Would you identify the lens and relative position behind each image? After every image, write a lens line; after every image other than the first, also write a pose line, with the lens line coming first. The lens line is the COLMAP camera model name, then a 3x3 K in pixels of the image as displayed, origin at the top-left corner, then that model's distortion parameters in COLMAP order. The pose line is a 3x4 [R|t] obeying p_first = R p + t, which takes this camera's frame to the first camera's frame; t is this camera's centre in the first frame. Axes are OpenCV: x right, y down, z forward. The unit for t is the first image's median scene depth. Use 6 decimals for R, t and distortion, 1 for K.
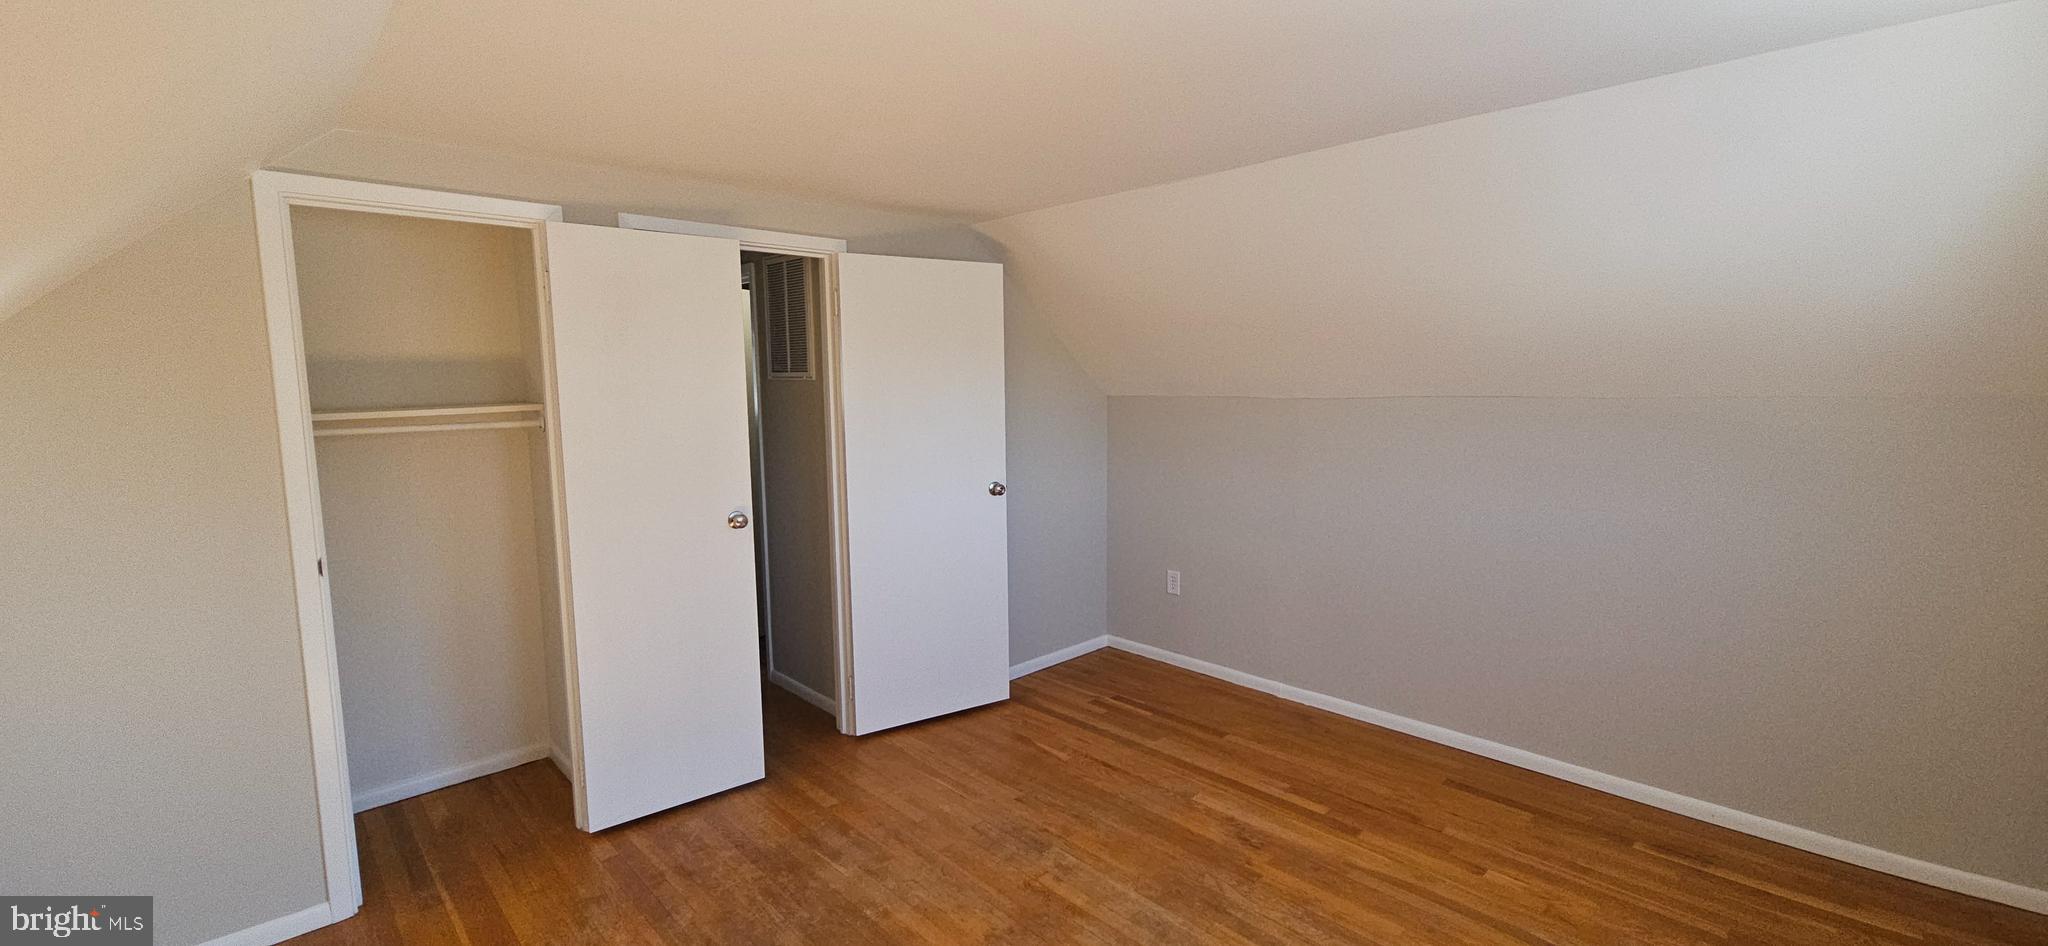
lens RADIAL K [[831.8, 0, 1035.1], [0, 831.8, 479.7], [0, 0, 1]] dist [0.012455, -0.000407]
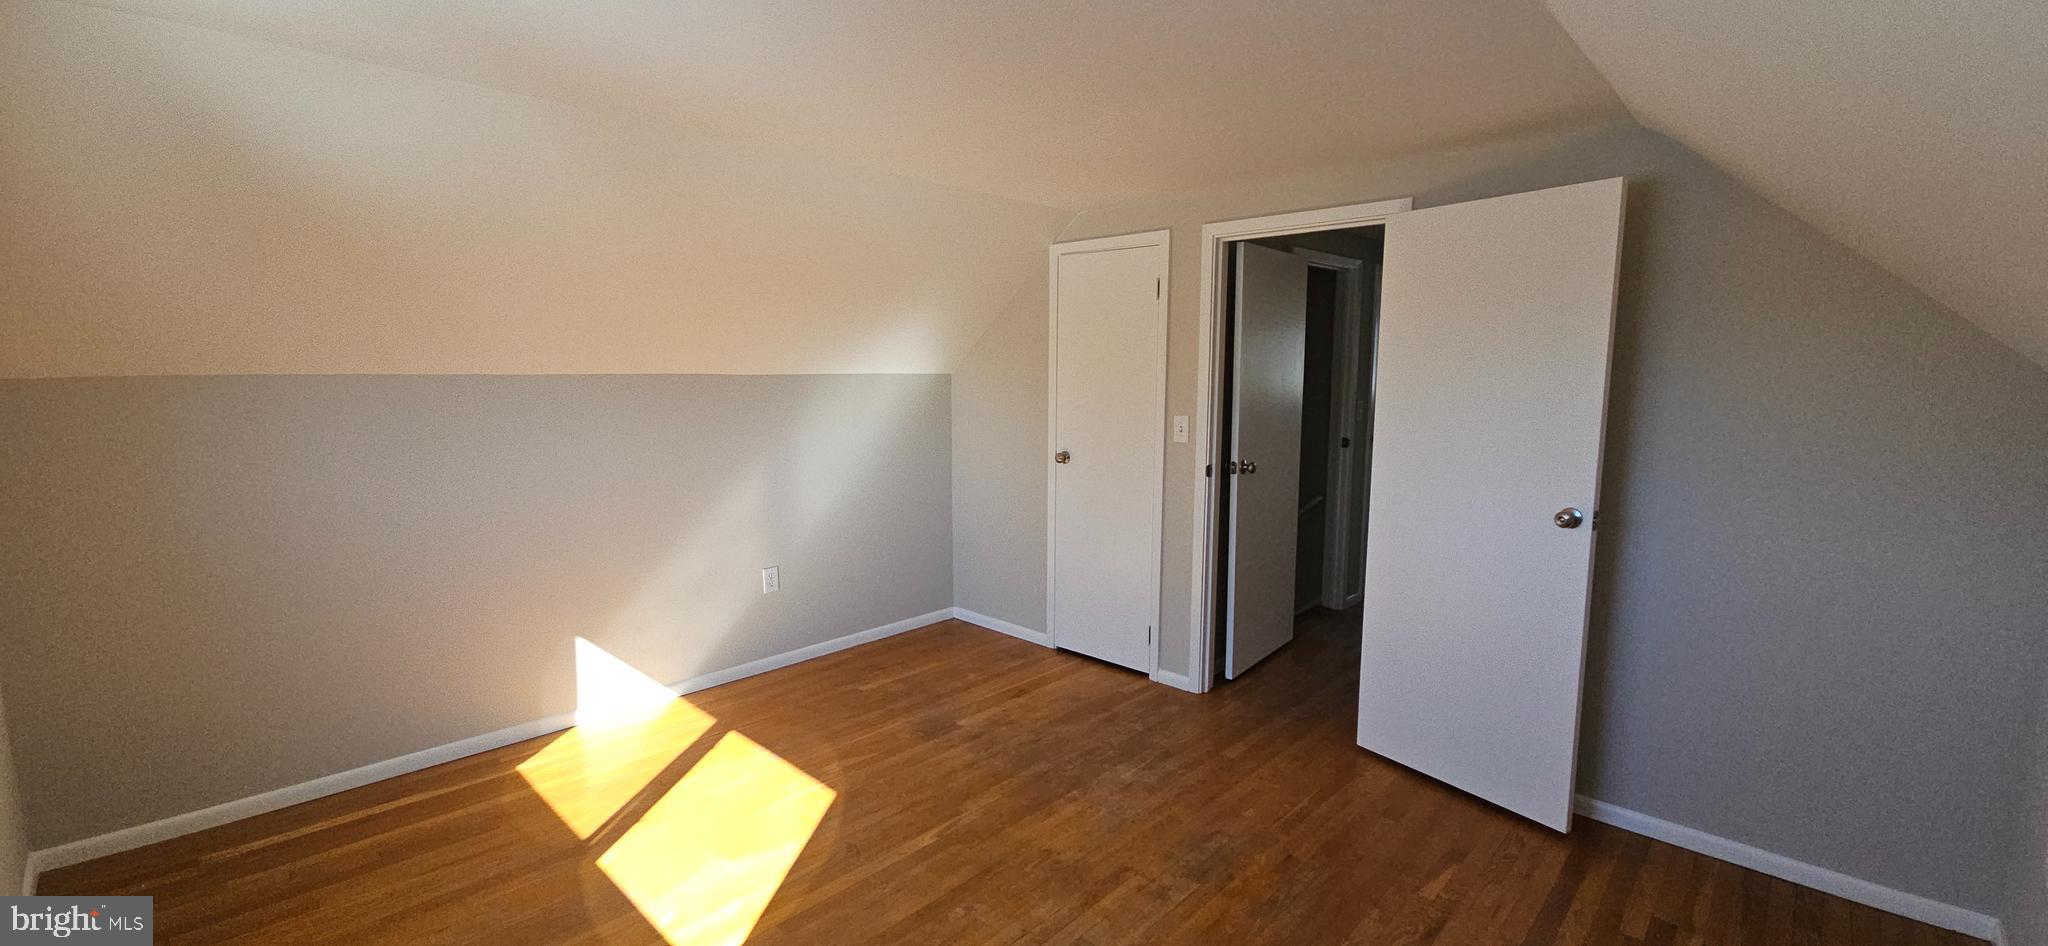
lens RADIAL K [[831.8, 0, 1026.4], [0, 831.8, 465.7], [0, 0, 1]] dist [0.012455, -0.000407]
pose [[0.028542, 0.134890, -0.990449, 0.657170], [-0.113575, 0.984874, 0.130858, -0.075729], [0.993119, 0.108755, 0.043431, 0.568675]]
